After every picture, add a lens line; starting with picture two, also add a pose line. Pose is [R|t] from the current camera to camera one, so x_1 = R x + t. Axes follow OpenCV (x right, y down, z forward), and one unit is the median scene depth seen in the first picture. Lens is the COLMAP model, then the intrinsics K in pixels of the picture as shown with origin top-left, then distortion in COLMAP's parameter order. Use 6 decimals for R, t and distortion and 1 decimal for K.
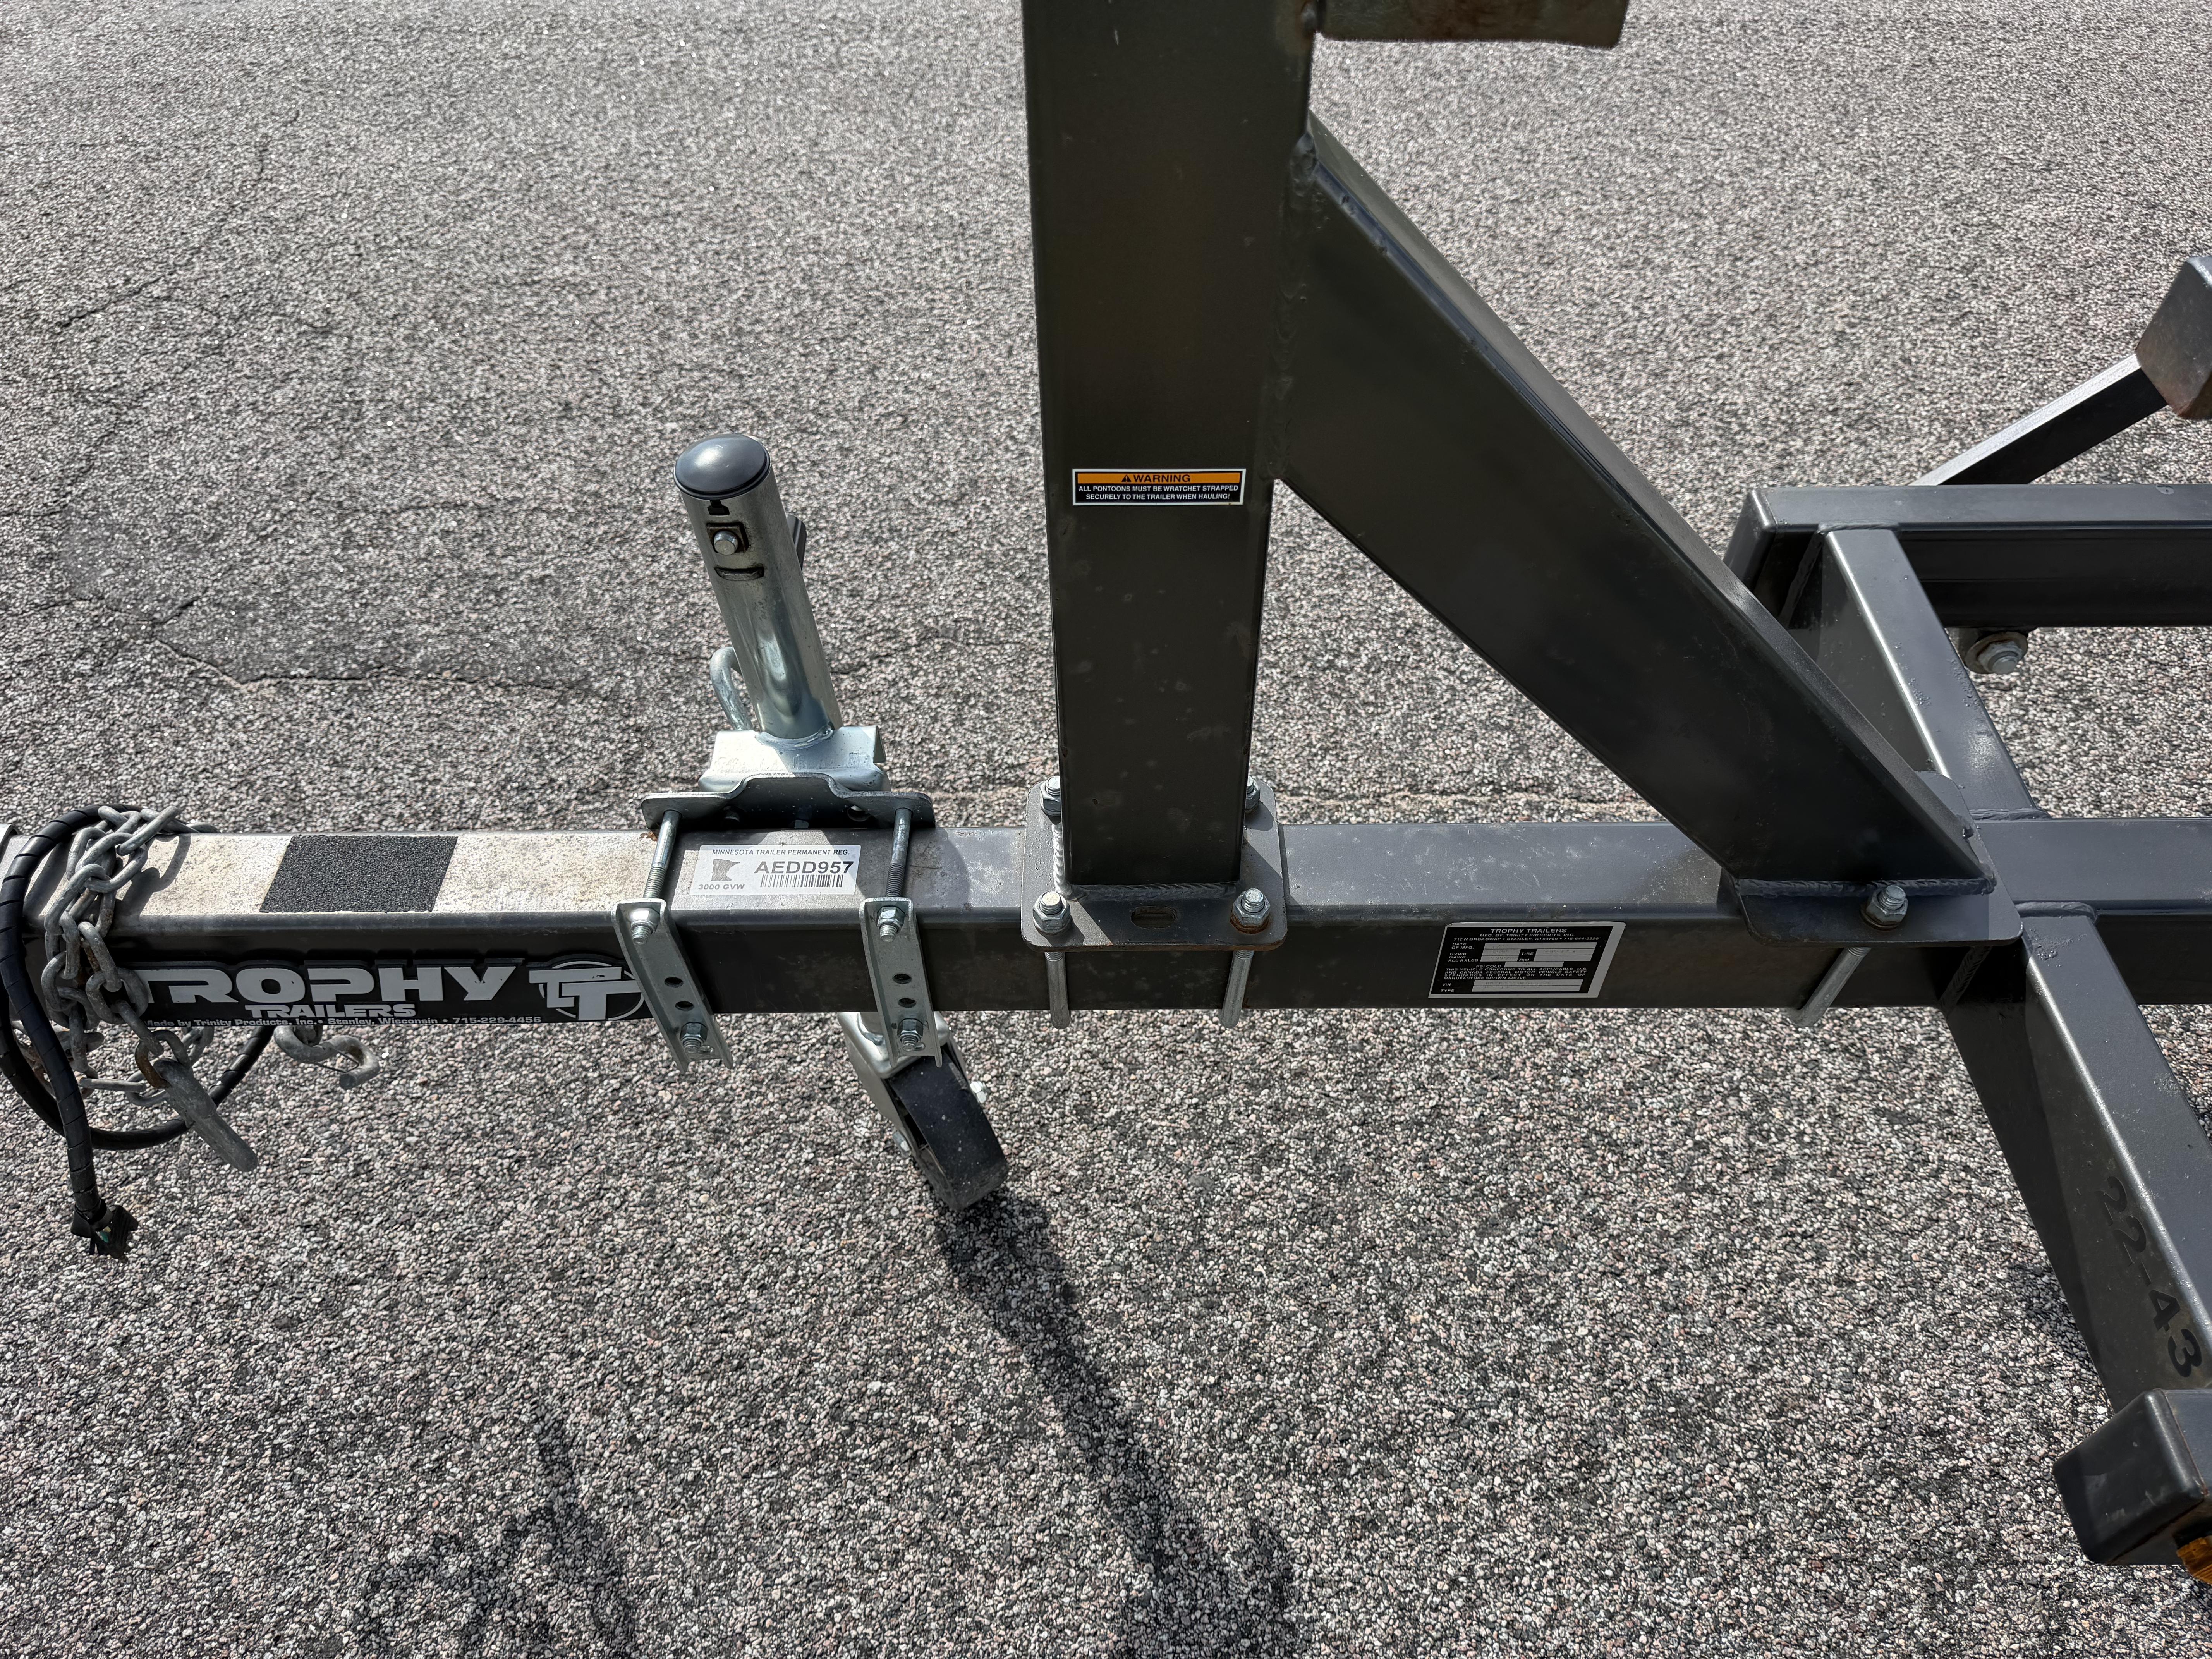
lens RADIAL K [[1556.1, 0, 1127.2], [0, 1556.1, 784.1], [0, 0, 1]] dist [0.003017, -0.029215]
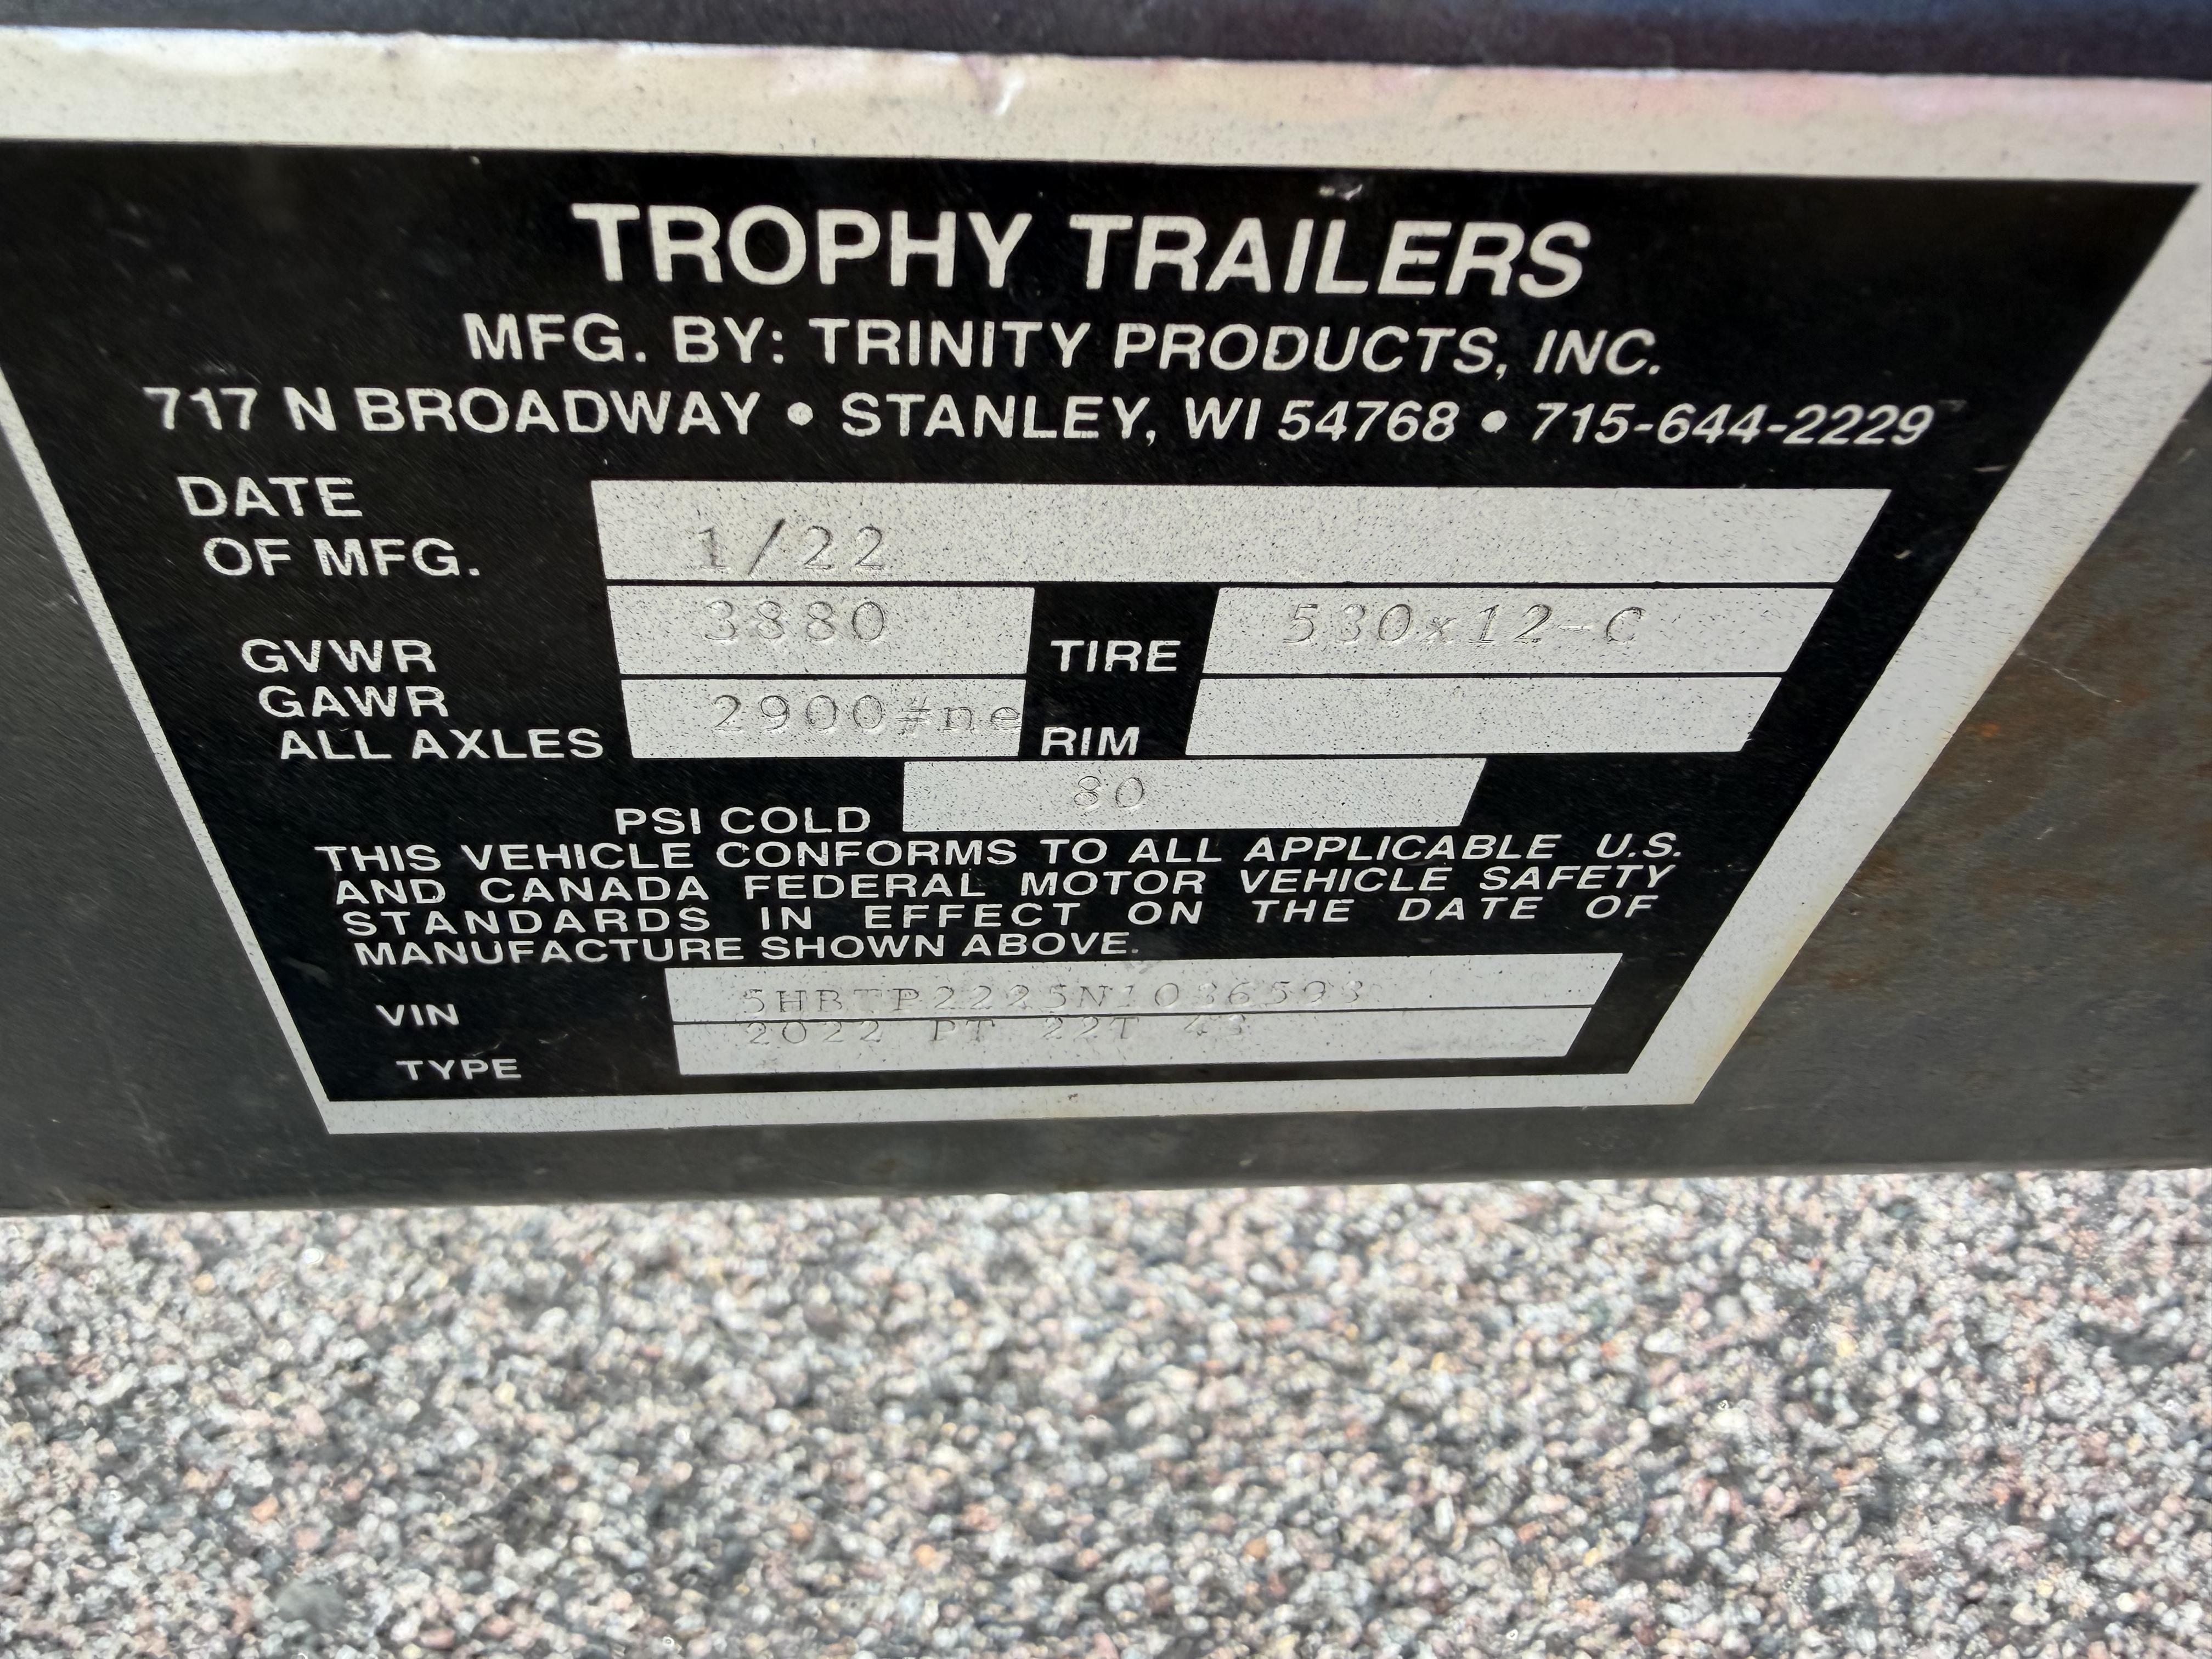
lens RADIAL K [[1556.1, 0, 1112.0], [0, 1556.1, 819.1], [0, 0, 1]] dist [0.003017, -0.029215]
pose [[0.987546, 0.009998, 0.157011, 0.168888], [-0.008478, 0.999911, -0.010347, 0.083229], [-0.157100, 0.008887, 0.987543, 0.633048]]
